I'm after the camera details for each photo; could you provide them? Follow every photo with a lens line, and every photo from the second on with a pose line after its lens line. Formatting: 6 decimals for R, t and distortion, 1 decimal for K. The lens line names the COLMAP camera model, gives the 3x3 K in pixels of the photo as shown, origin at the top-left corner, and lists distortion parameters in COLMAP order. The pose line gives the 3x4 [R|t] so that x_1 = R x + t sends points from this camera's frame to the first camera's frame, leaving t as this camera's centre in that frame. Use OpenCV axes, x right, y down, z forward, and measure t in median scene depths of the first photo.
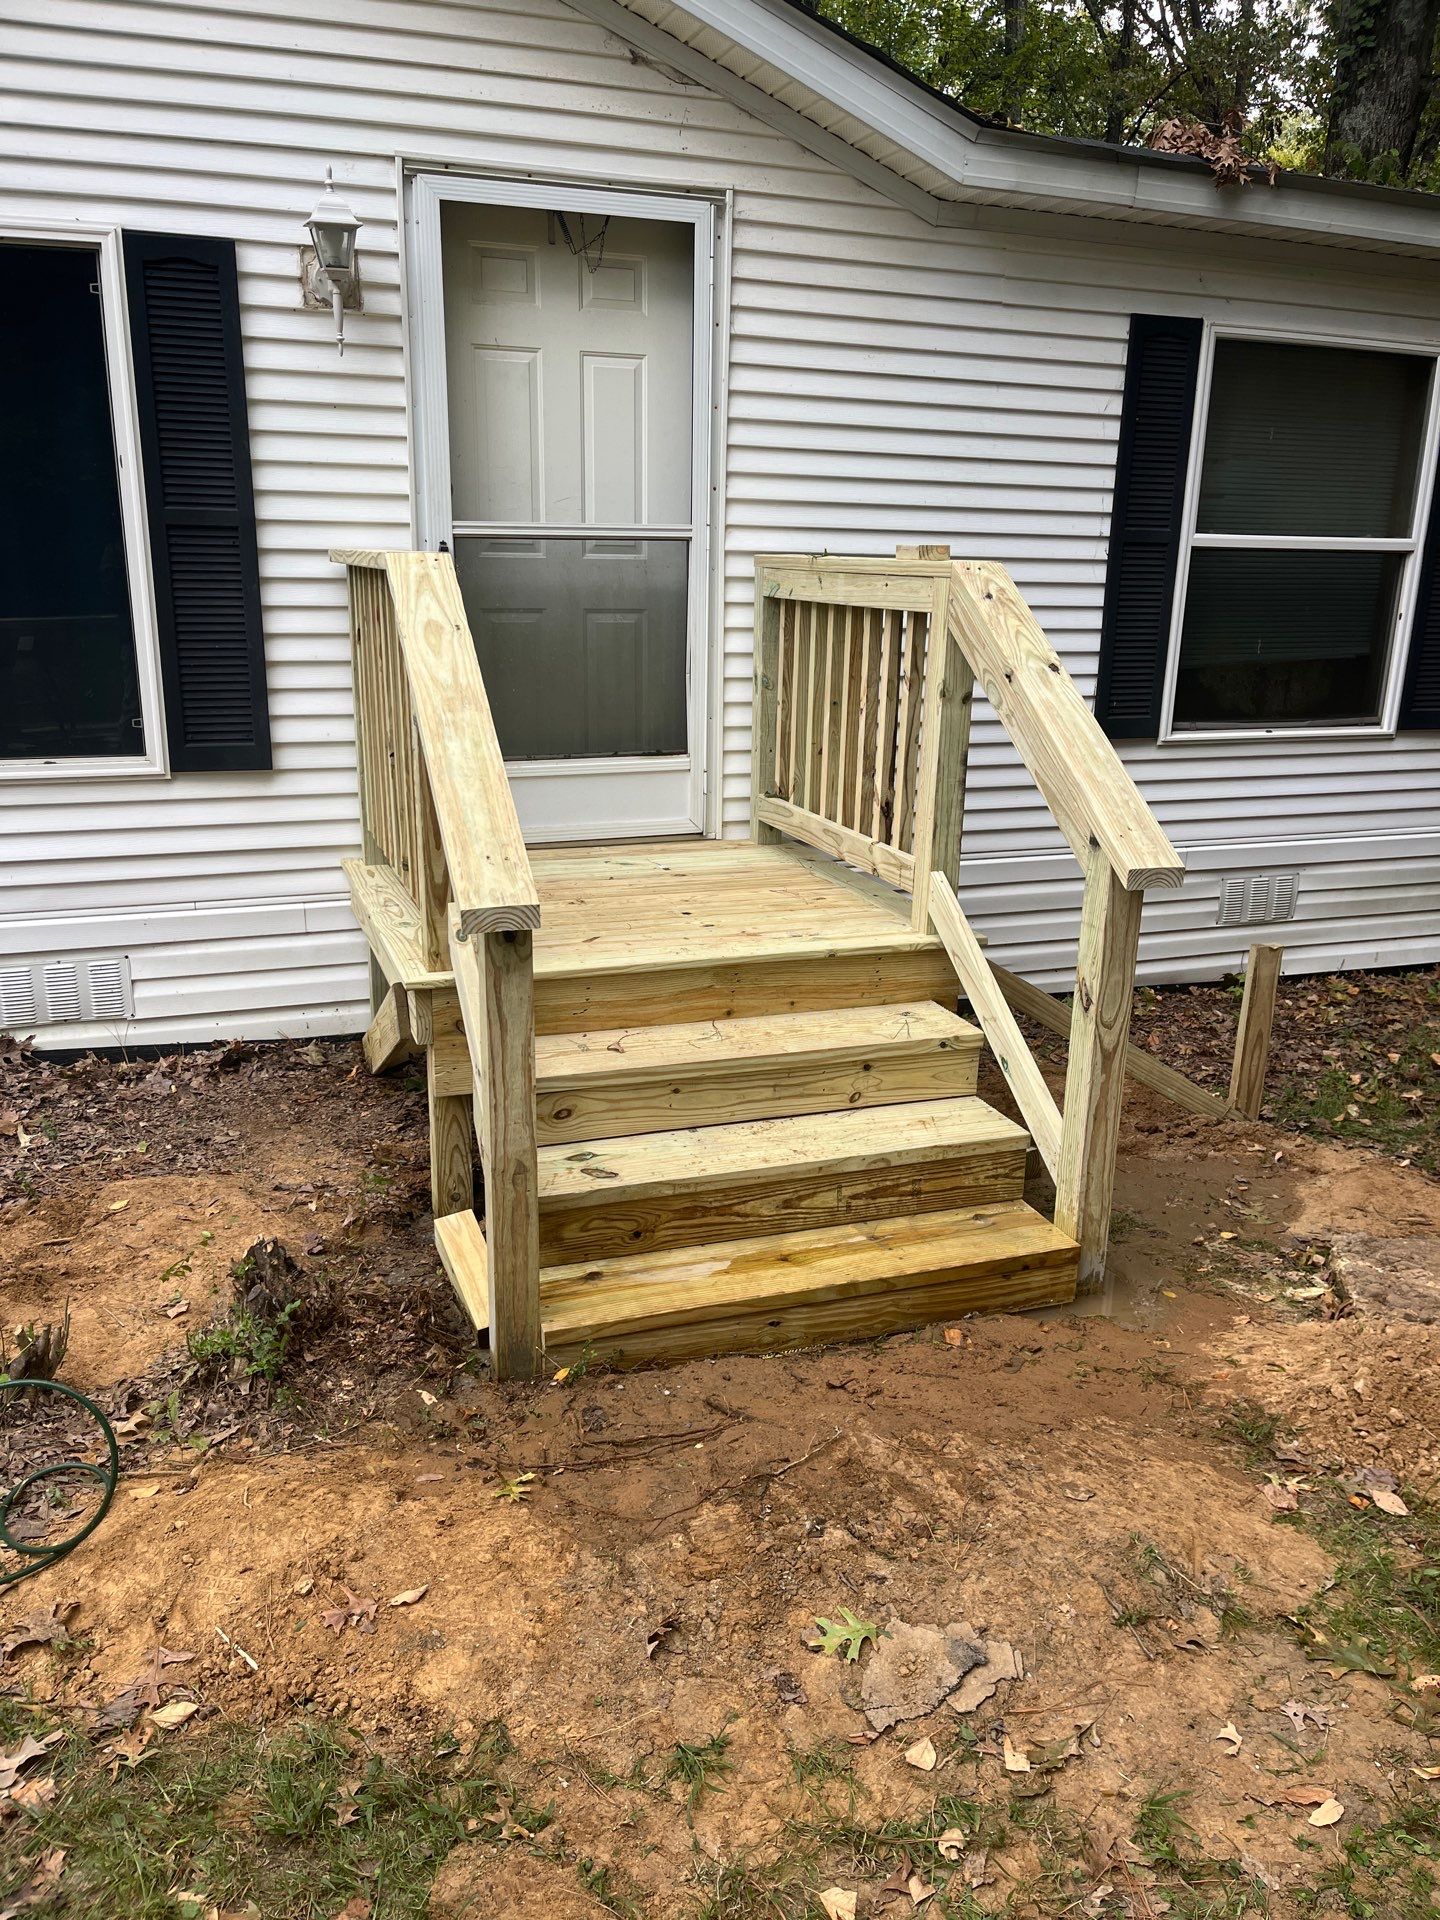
lens RADIAL K [[1435.2, 0, 717.7], [0, 1435.2, 964.2], [0, 0, 1]] dist [0.058856, -0.082740]
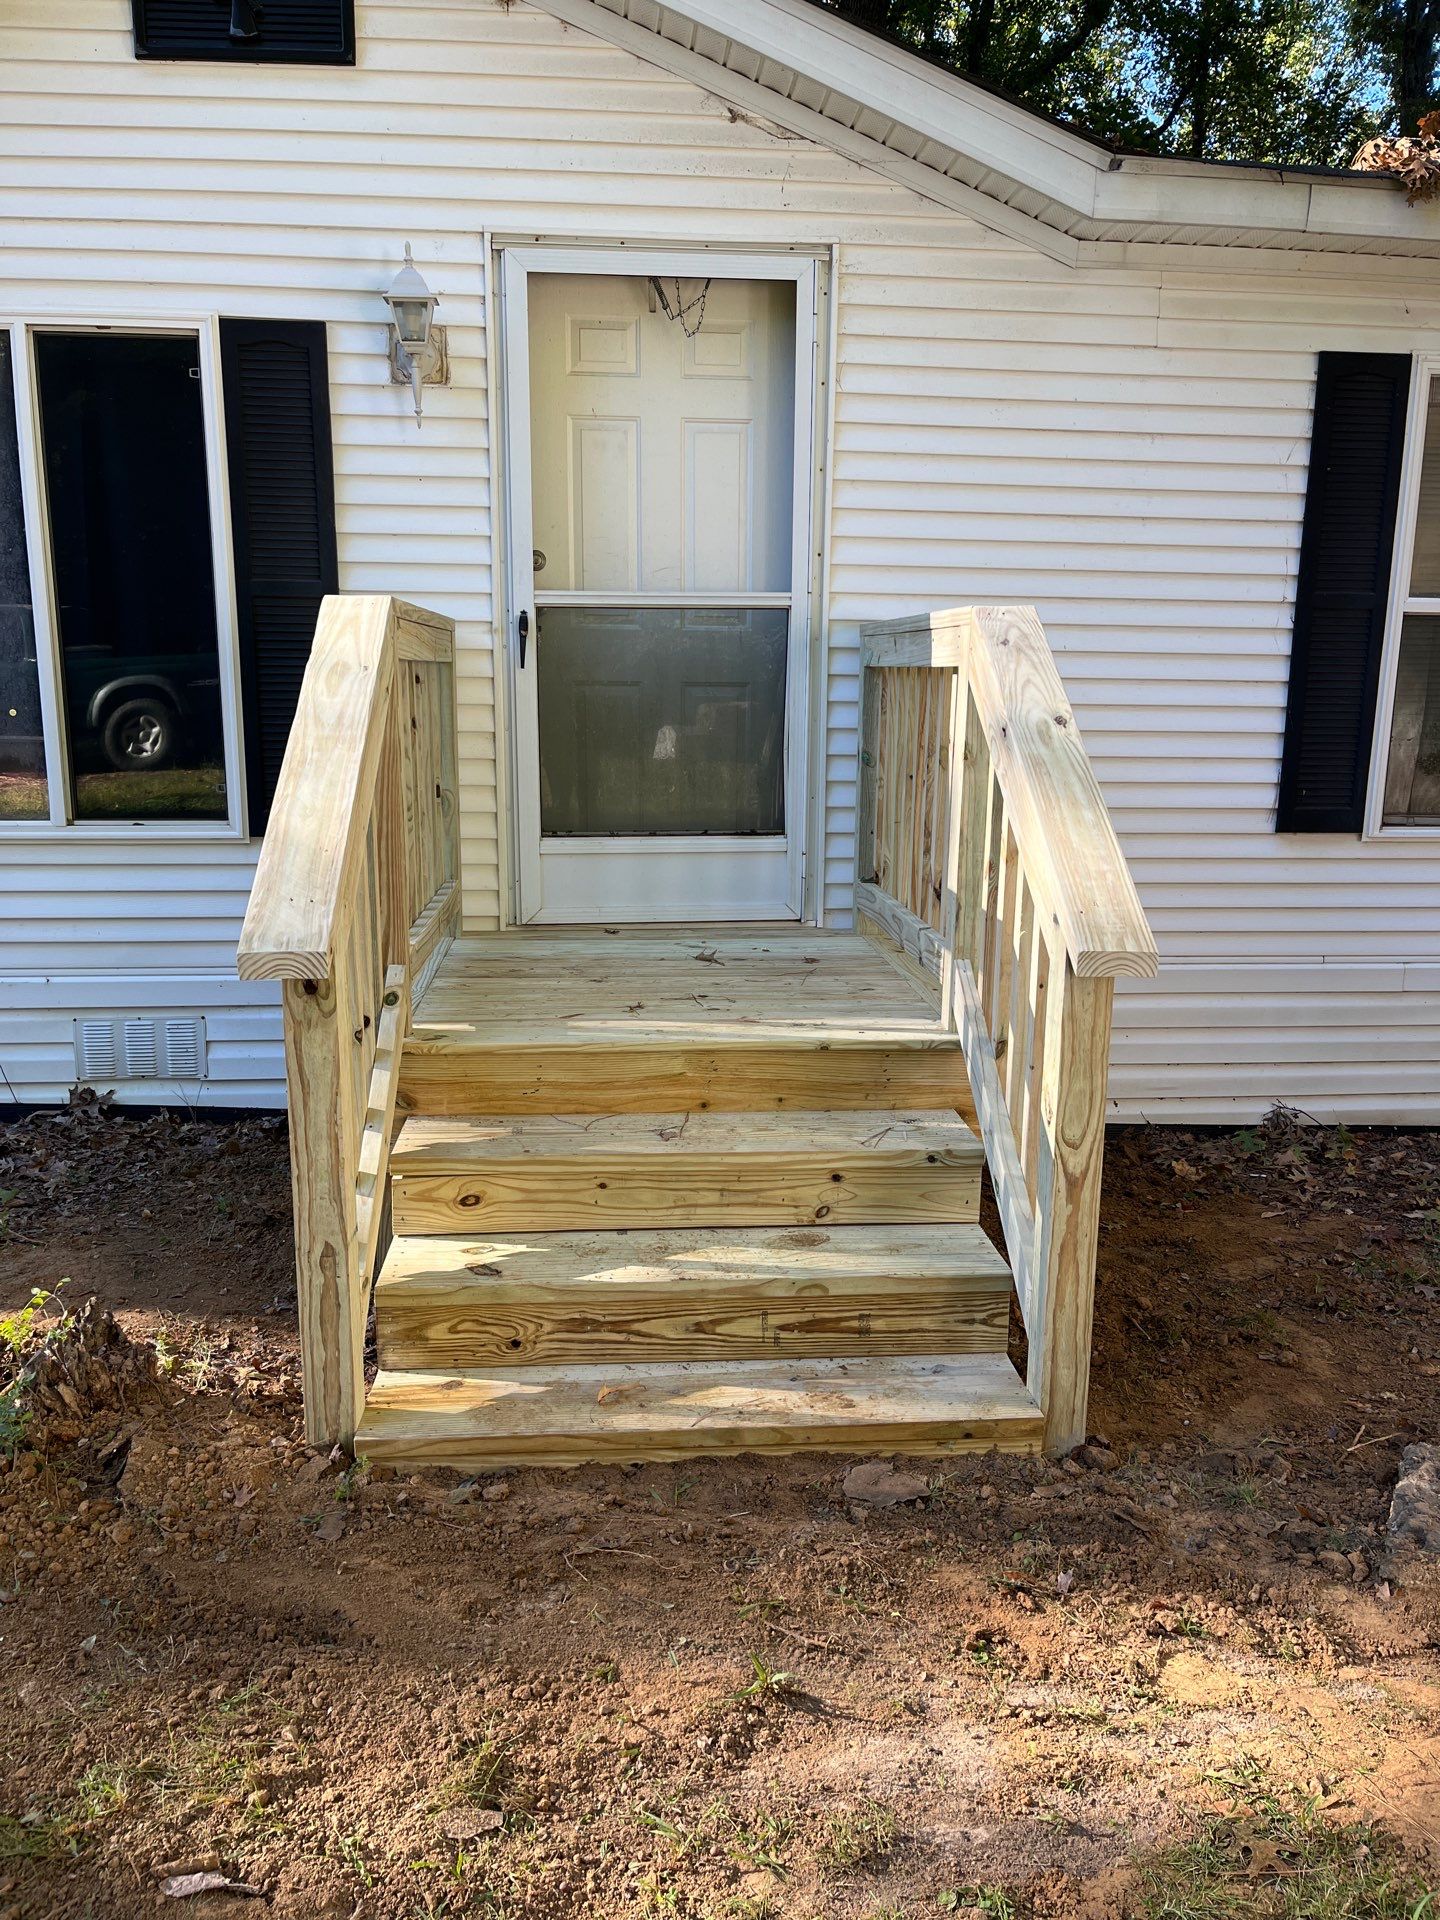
lens RADIAL K [[1436.5, 0, 735.3], [0, 1436.5, 959.2], [0, 0, 1]] dist [0.067768, -0.098292]
pose [[0.968022, 0.041969, -0.247328, 0.212642], [-0.063173, 0.994916, -0.078425, 0.010747], [0.242779, 0.091542, 0.965753, 0.116938]]
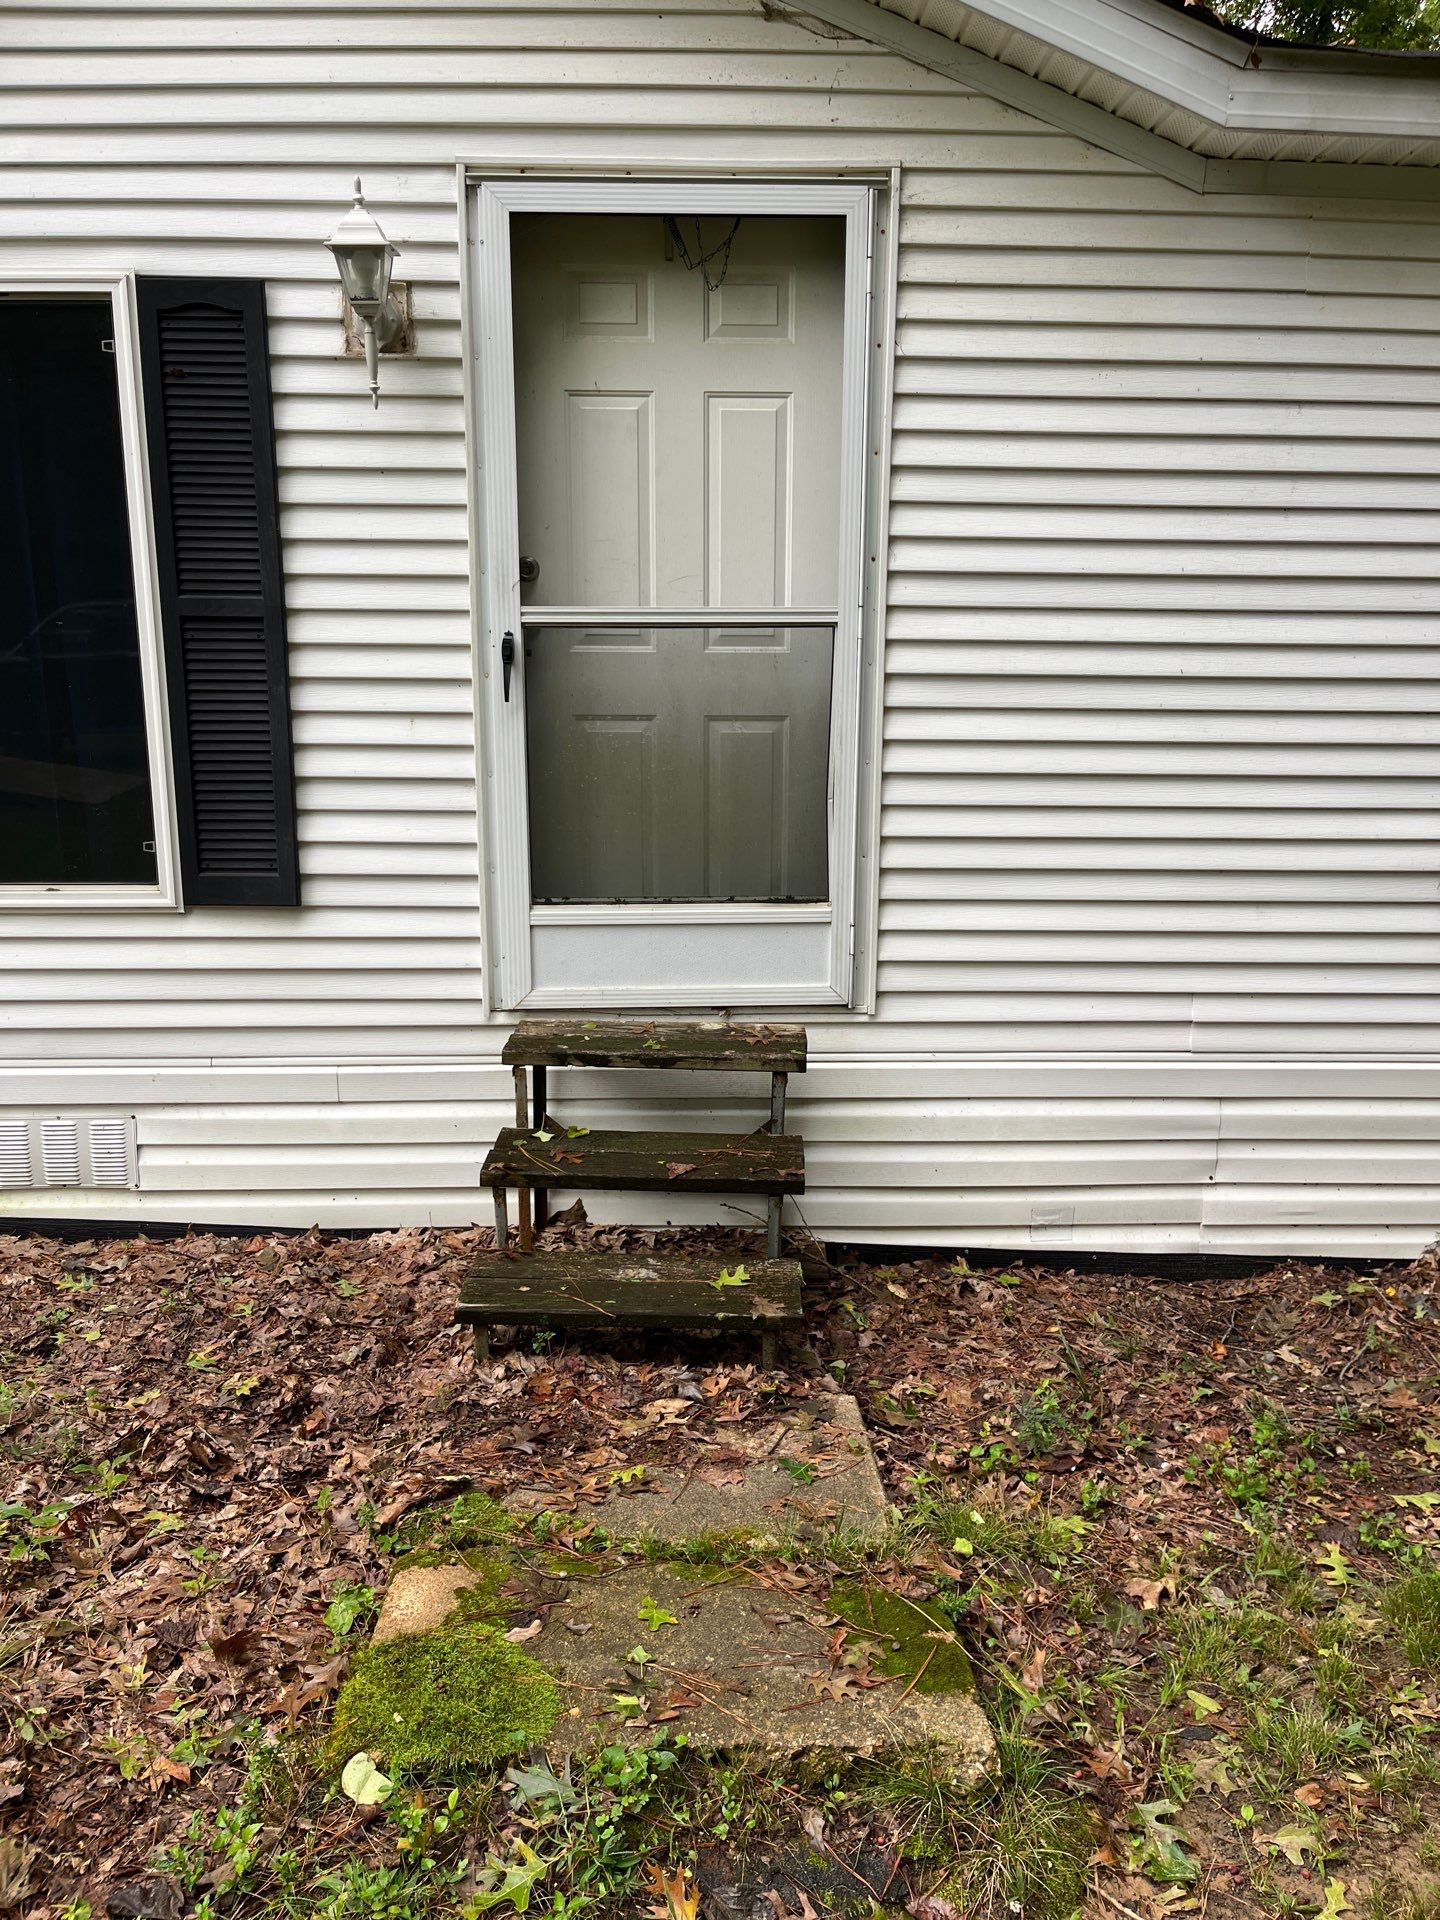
lens RADIAL K [[1444.2, 0, 729.3], [0, 1444.2, 966.7], [0, 0, 1]] dist [0.060908, -0.079054]
pose [[0.949005, 0.053824, -0.310634, 0.197259], [-0.076561, 0.995169, -0.061463, -0.071608], [0.305825, 0.082111, 0.948540, 0.305915]]
